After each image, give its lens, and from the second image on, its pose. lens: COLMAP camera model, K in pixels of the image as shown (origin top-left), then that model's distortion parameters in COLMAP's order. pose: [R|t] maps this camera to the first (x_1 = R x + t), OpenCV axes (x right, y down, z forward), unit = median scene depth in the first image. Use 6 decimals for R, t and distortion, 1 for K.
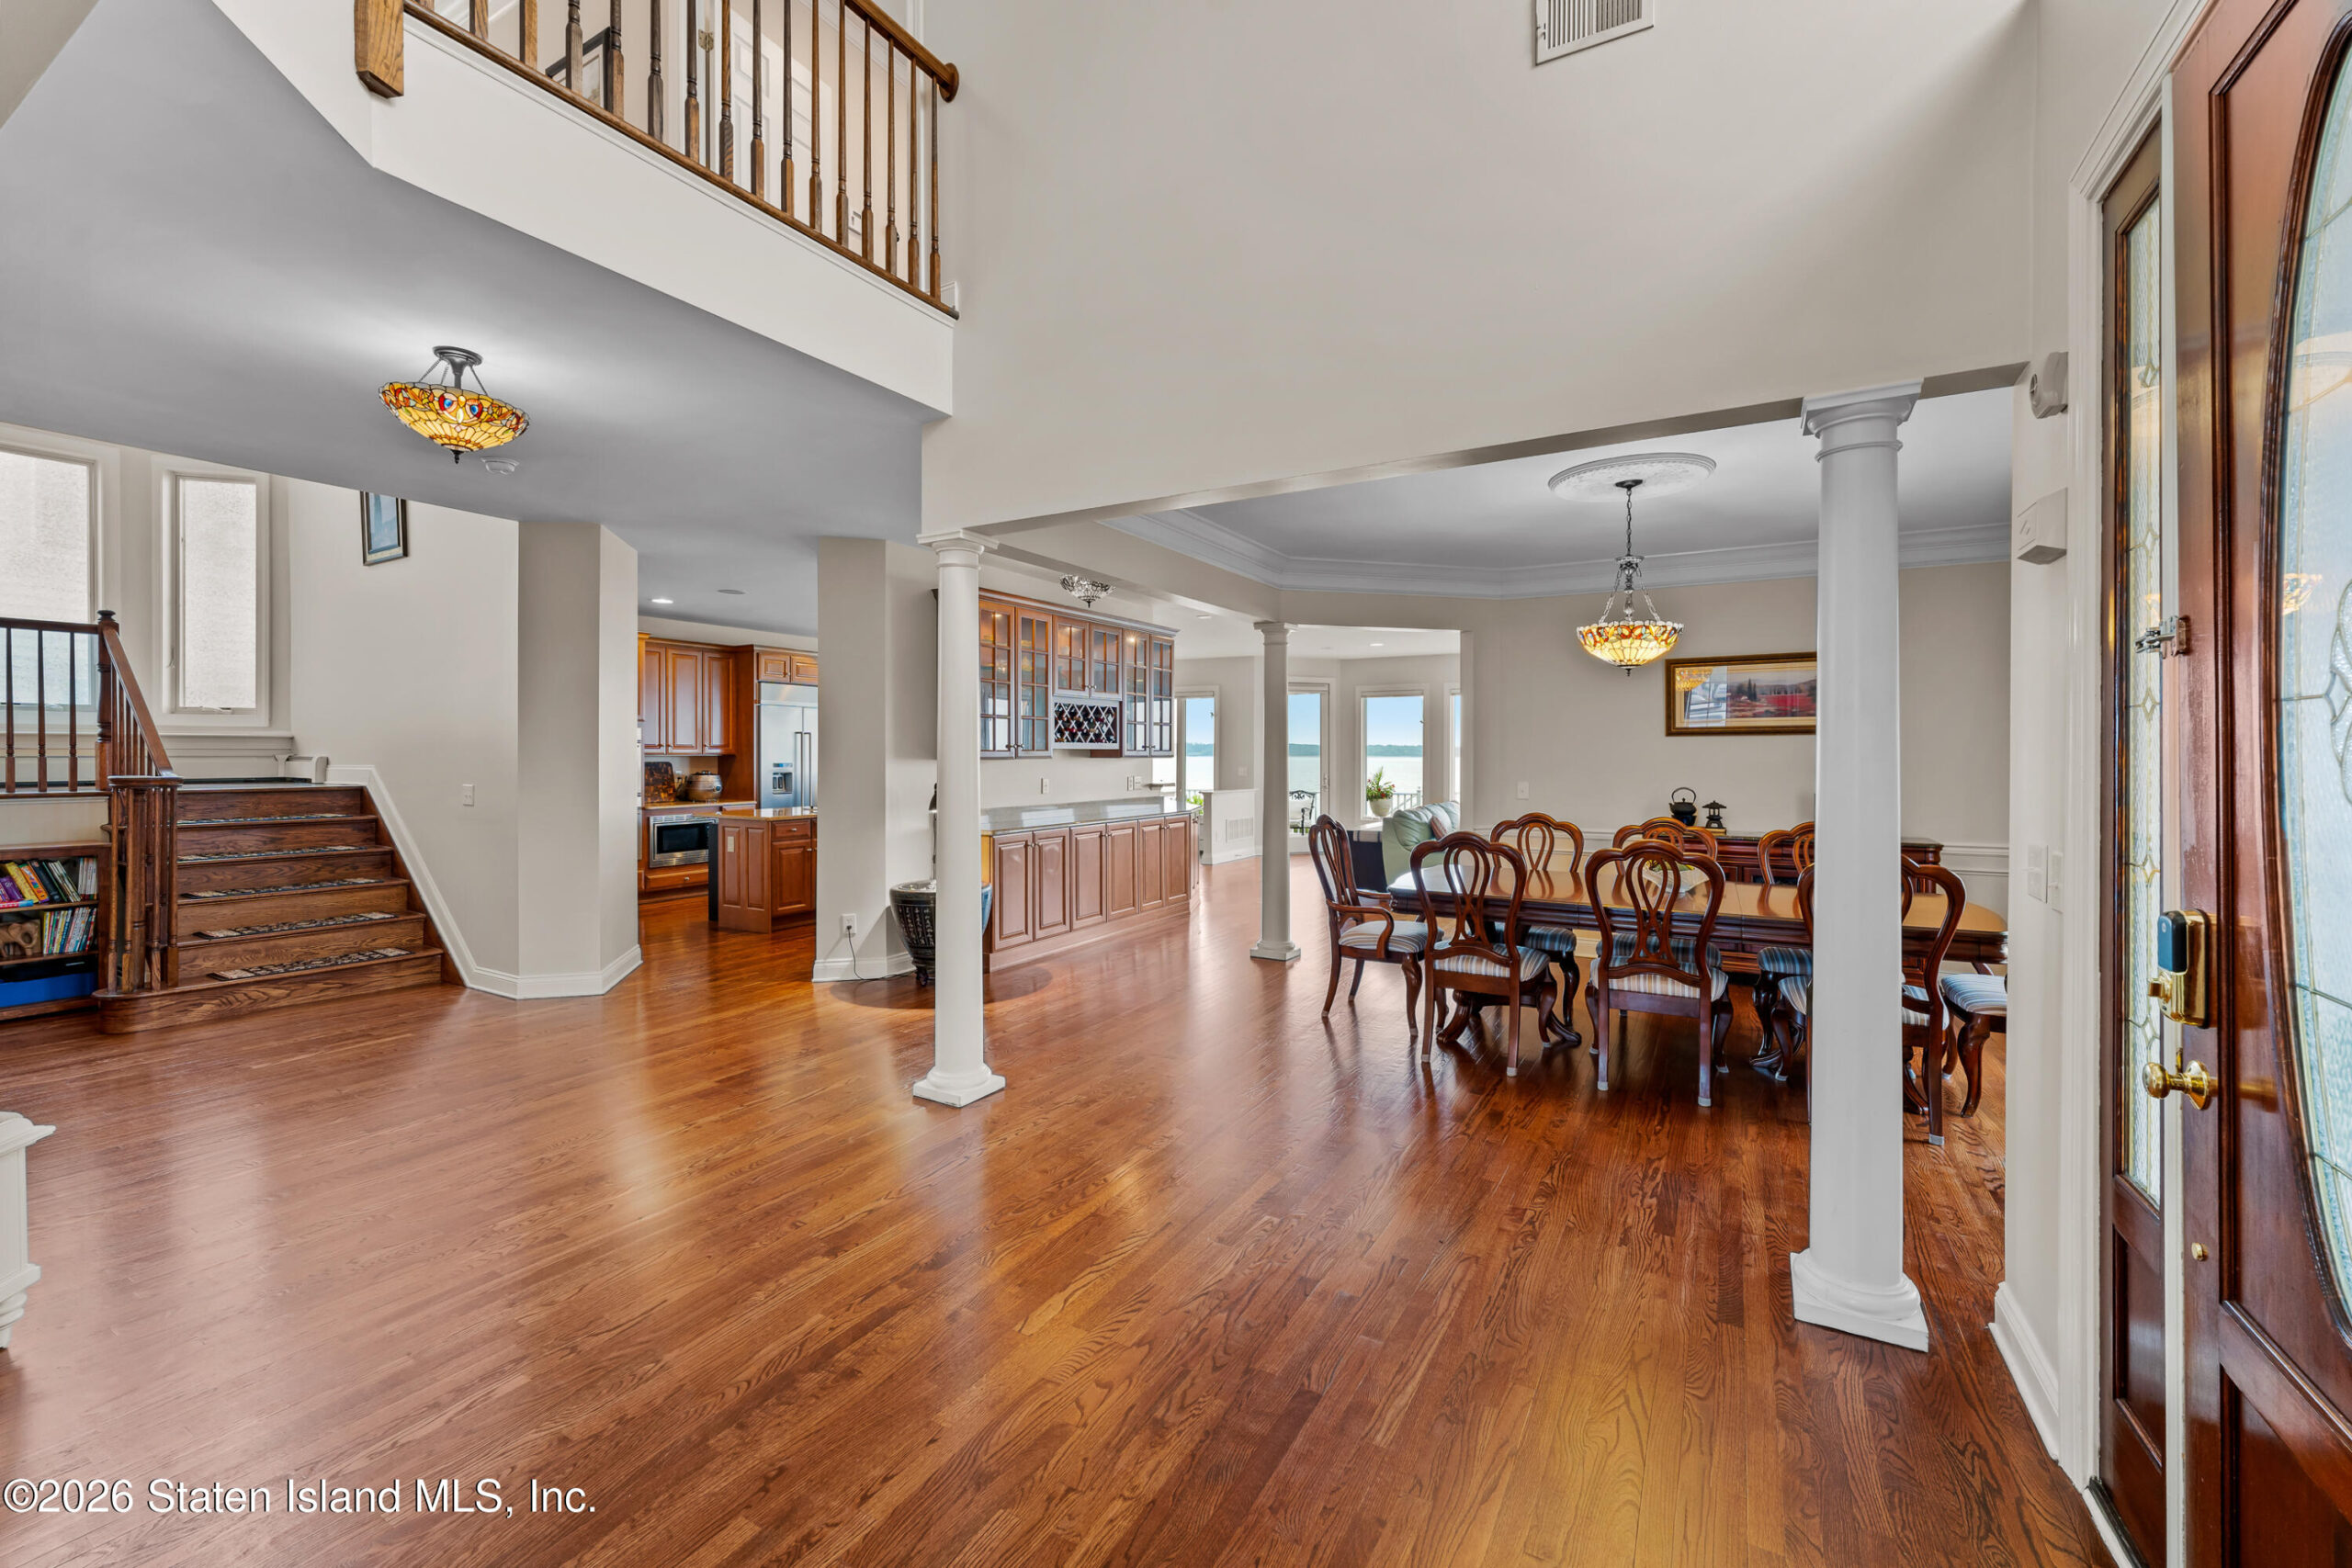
lens RADIAL K [[956.4, 0, 1172.8], [0, 956.4, 753.6], [0, 0, 1]] dist [-0.000606, -0.000377]
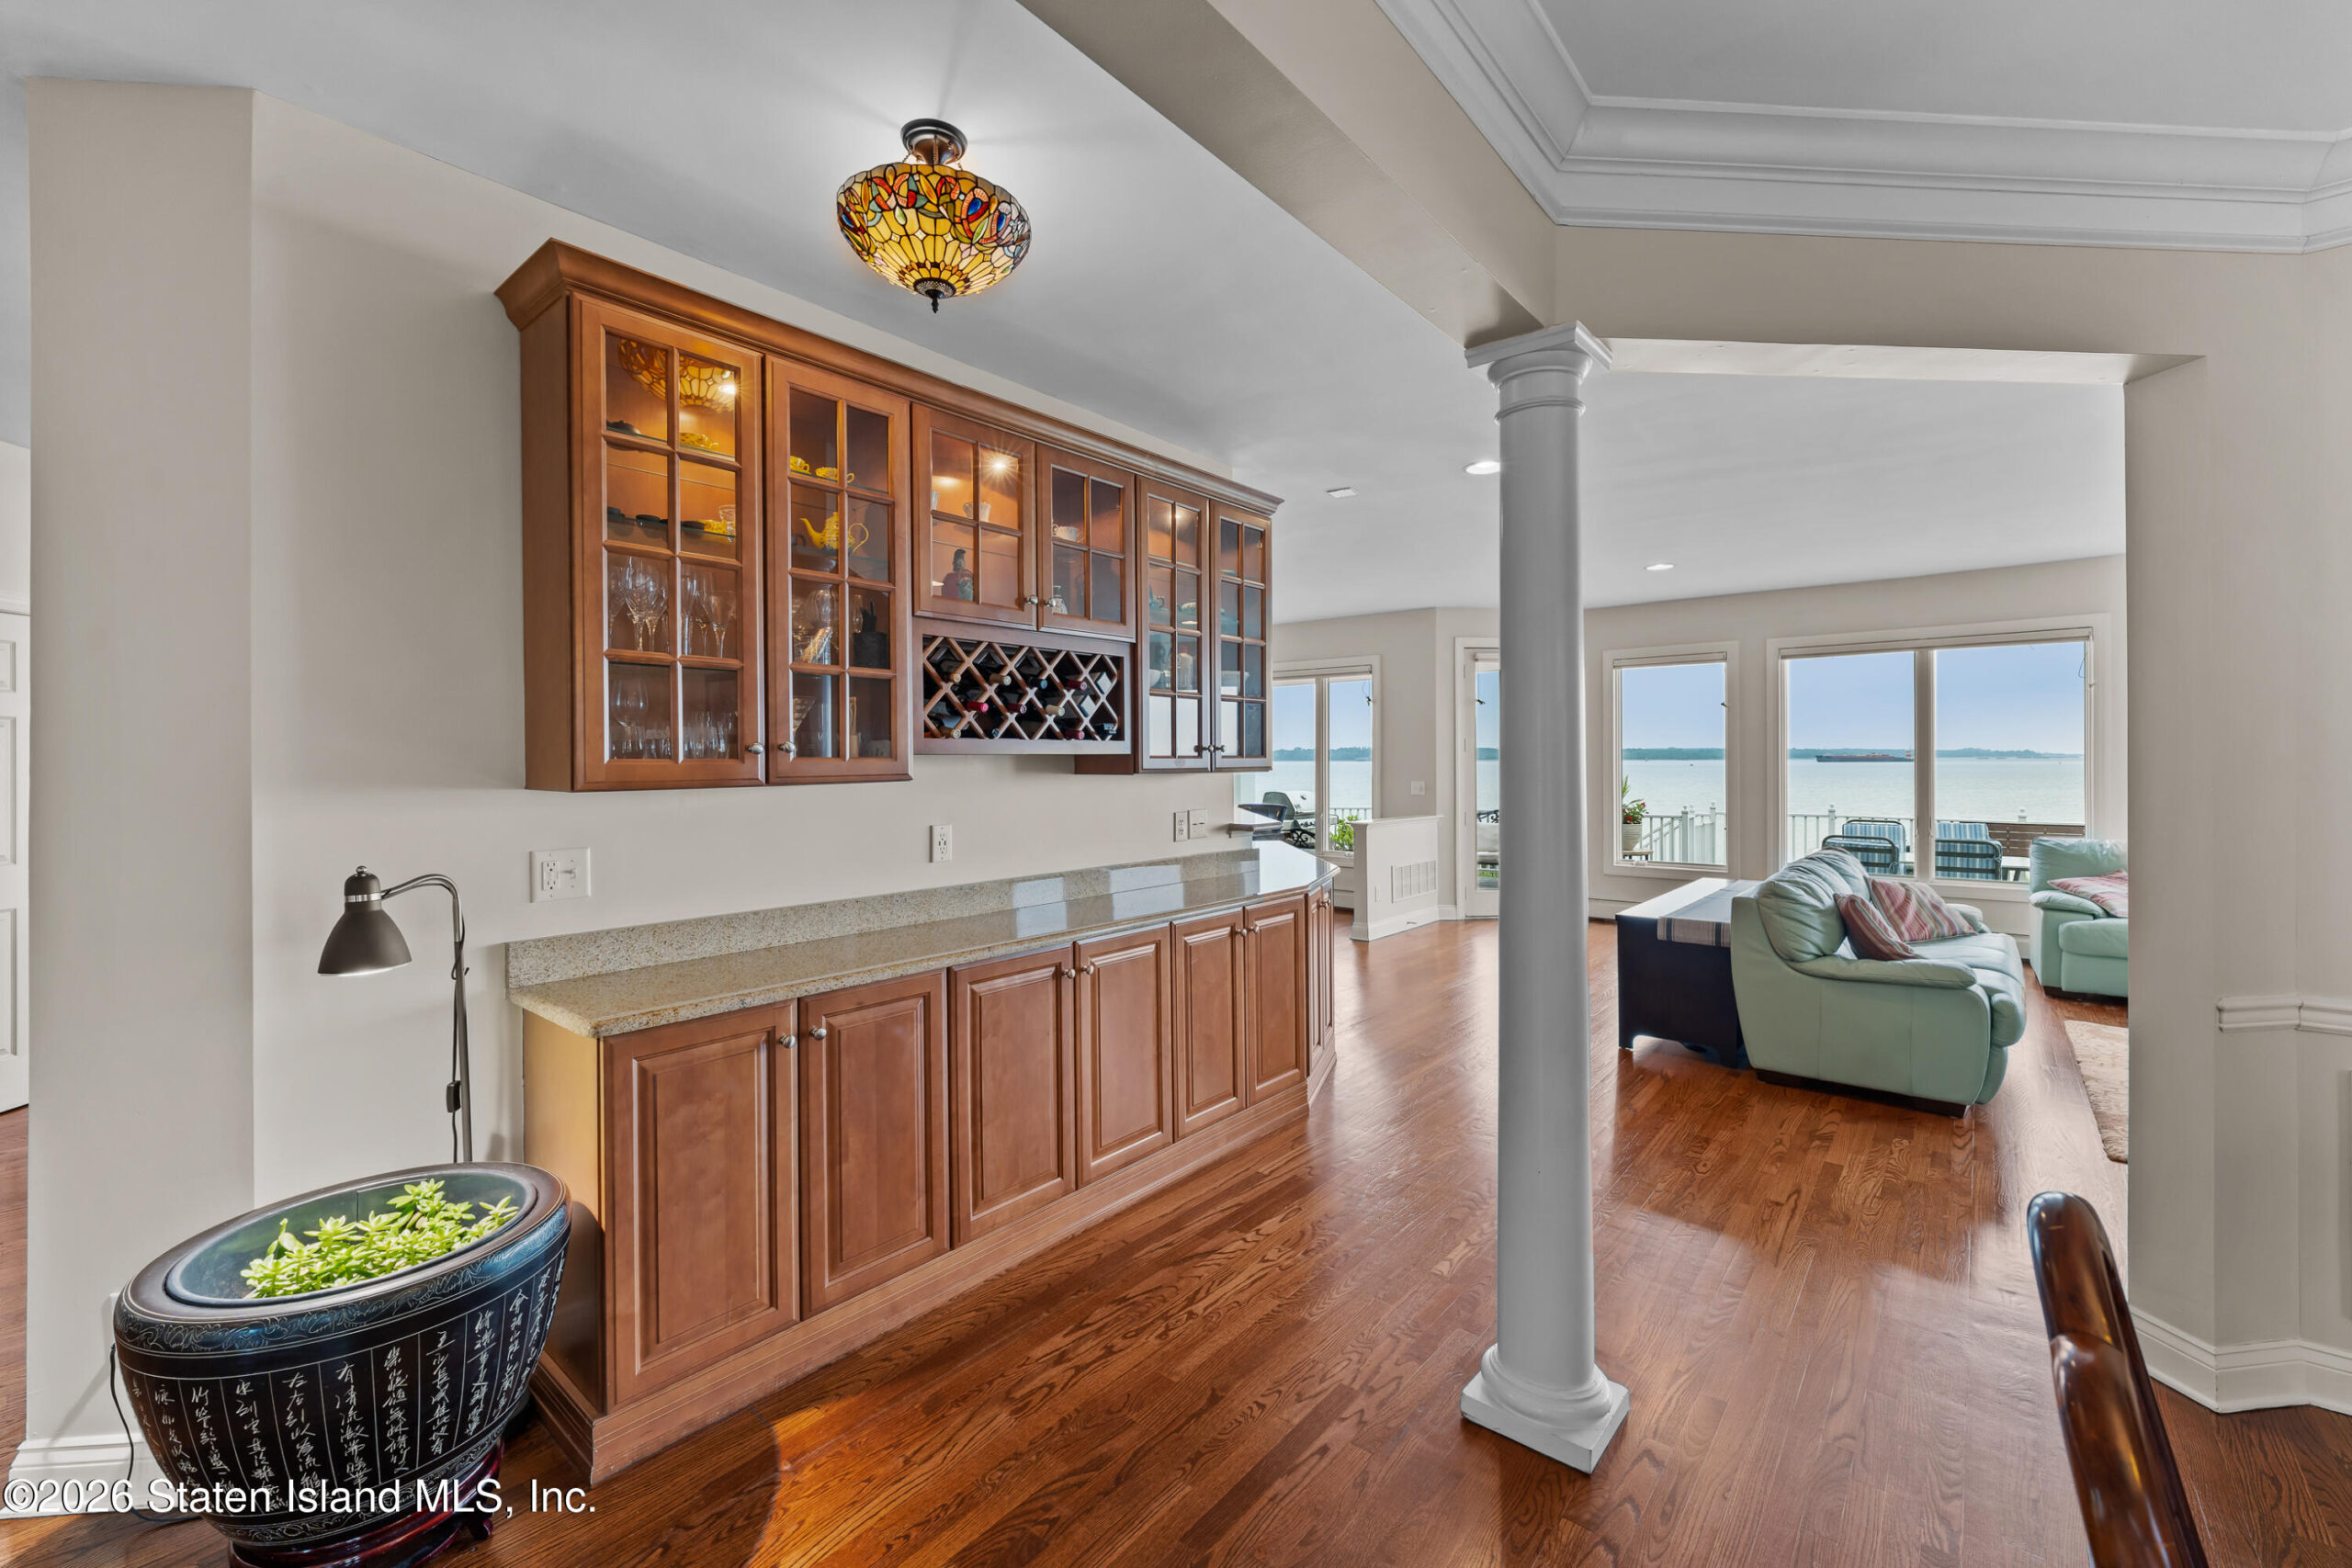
lens RADIAL K [[965.7, 0, 1174.3], [0, 965.7, 765.7], [0, 0, 1]] dist [-0.000500, -0.000190]
pose [[0.985645, -0.006292, -0.168716, 0.037929], [0.007369, 0.999956, 0.005760, -0.001748], [0.168672, -0.006921, 0.985648, 0.585623]]
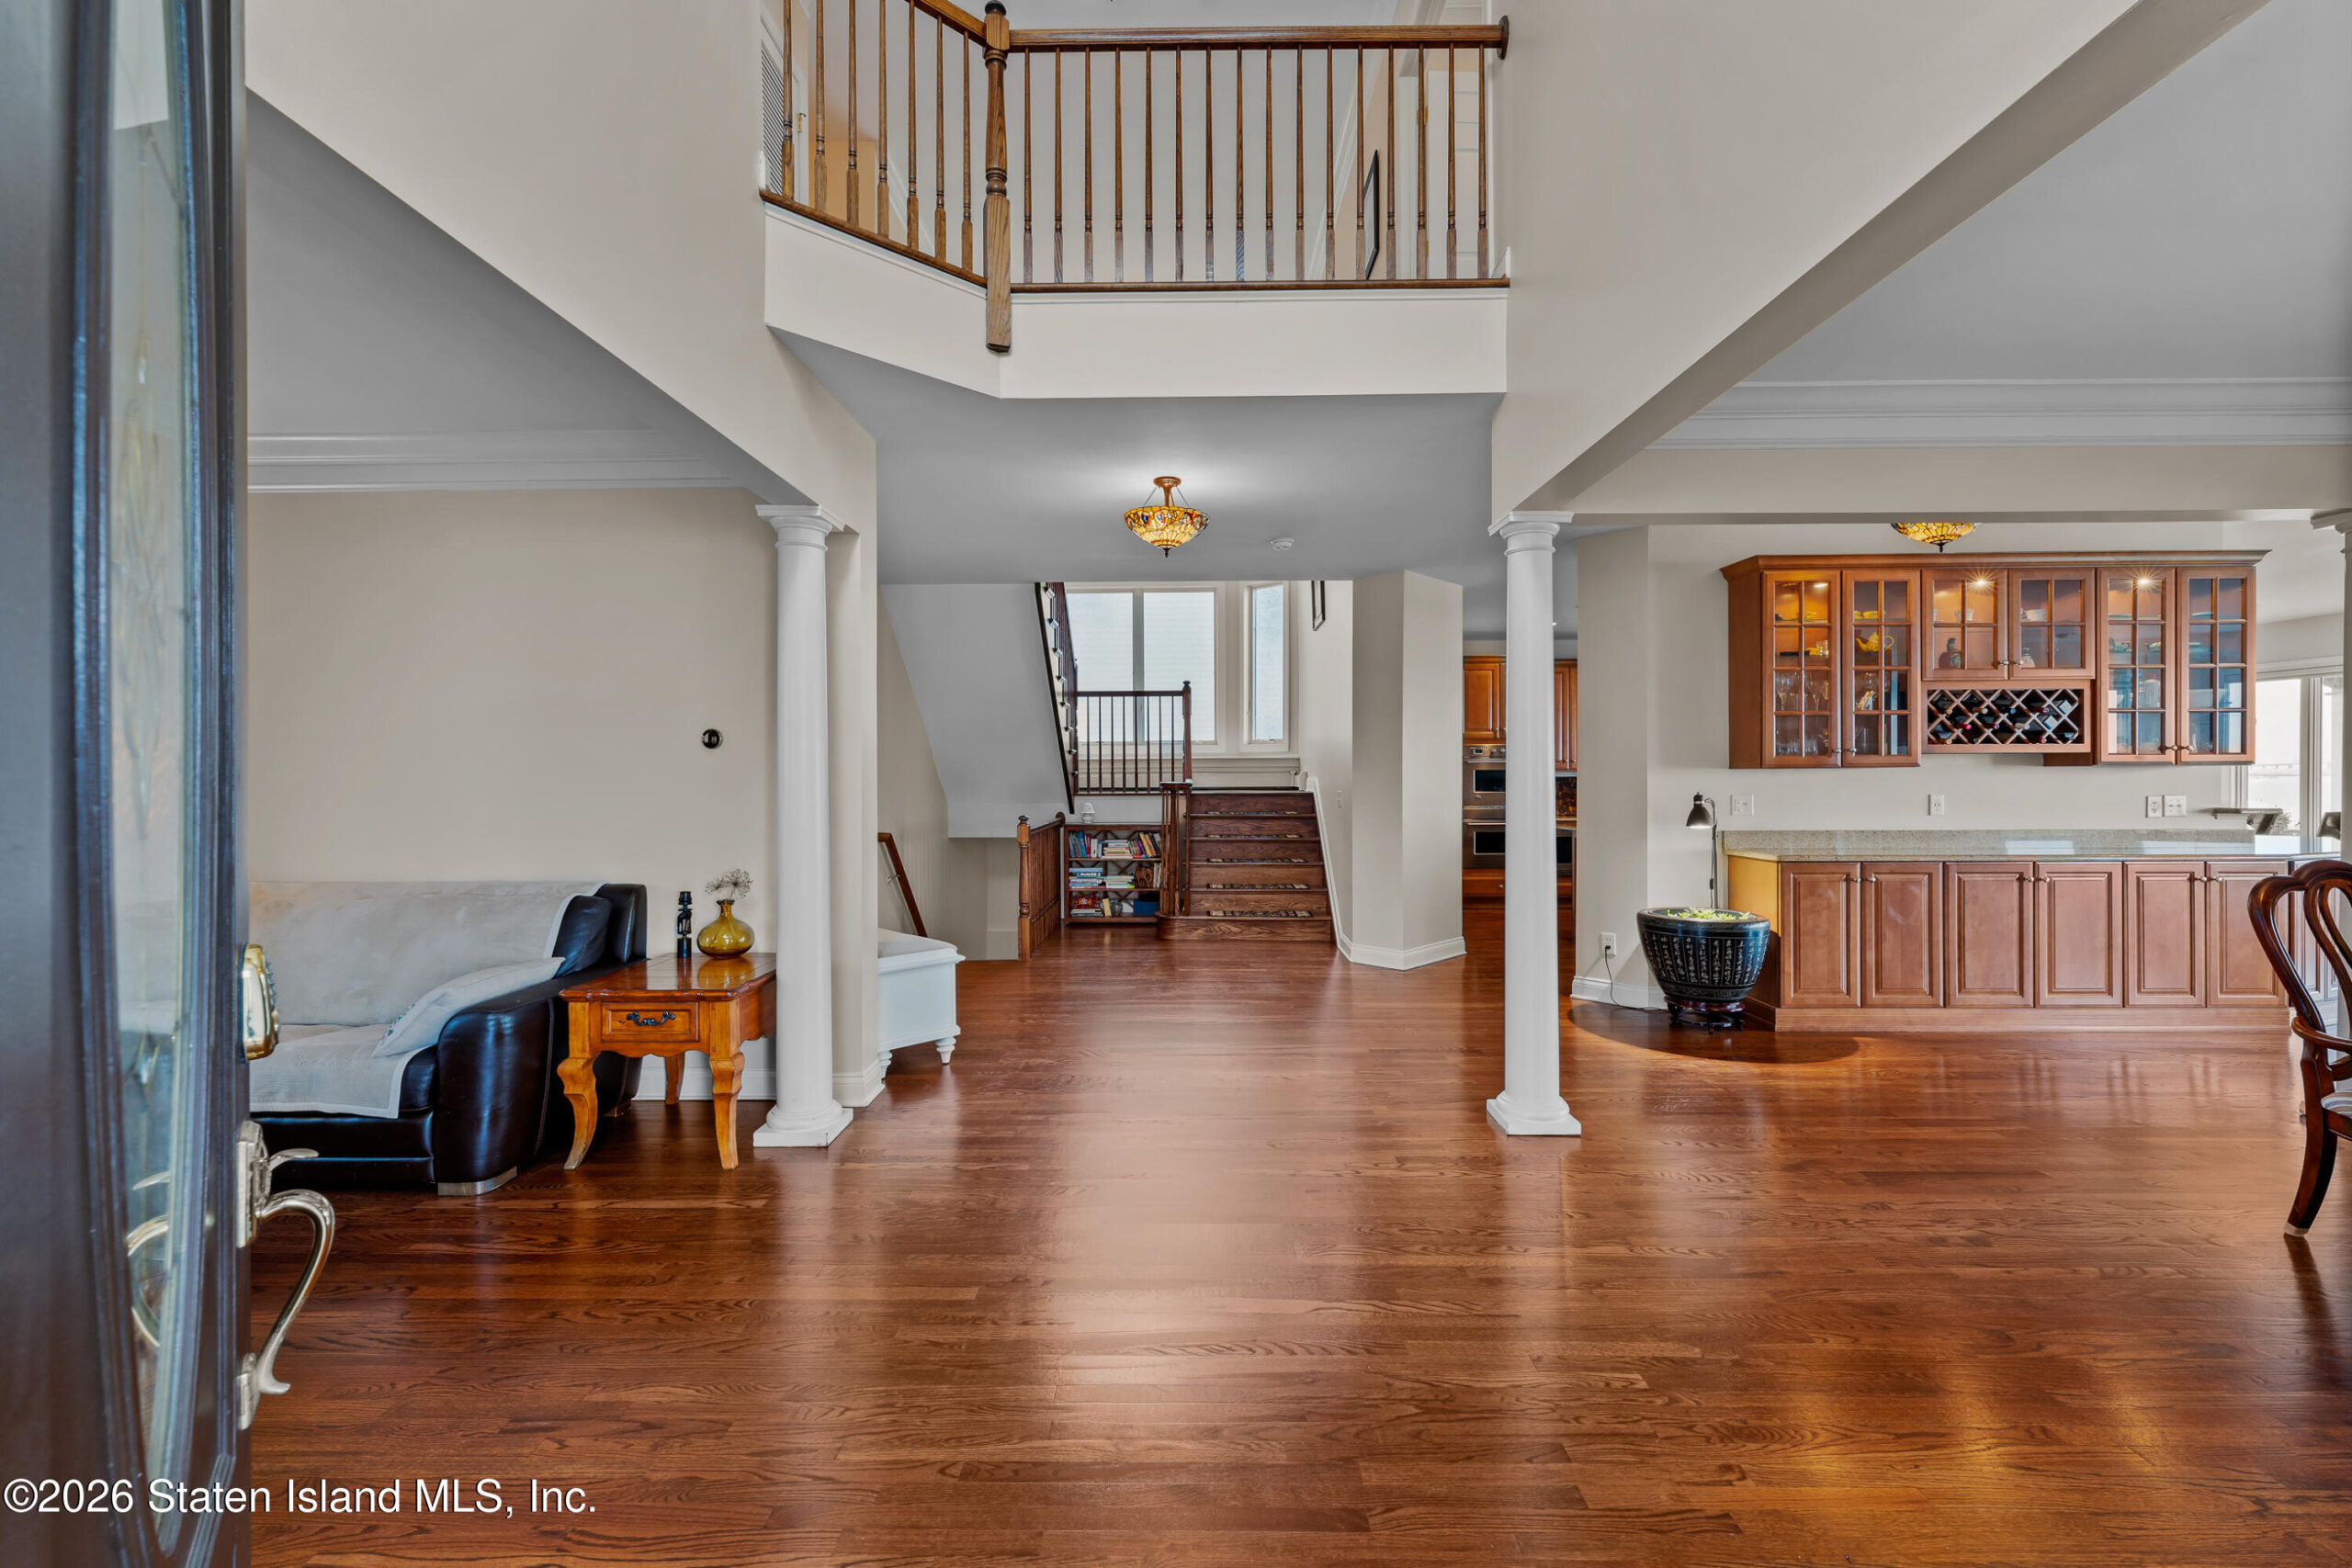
lens RADIAL K [[963.8, 0, 1169.3], [0, 963.8, 778.7], [0, 0, 1]] dist [-0.002989, -0.000254]
pose [[0.490531, -0.001566, -0.871423, 0.214035], [0.004025, 0.999992, 0.000469, 0.010960], [0.871415, -0.003738, 0.490533, 0.126056]]
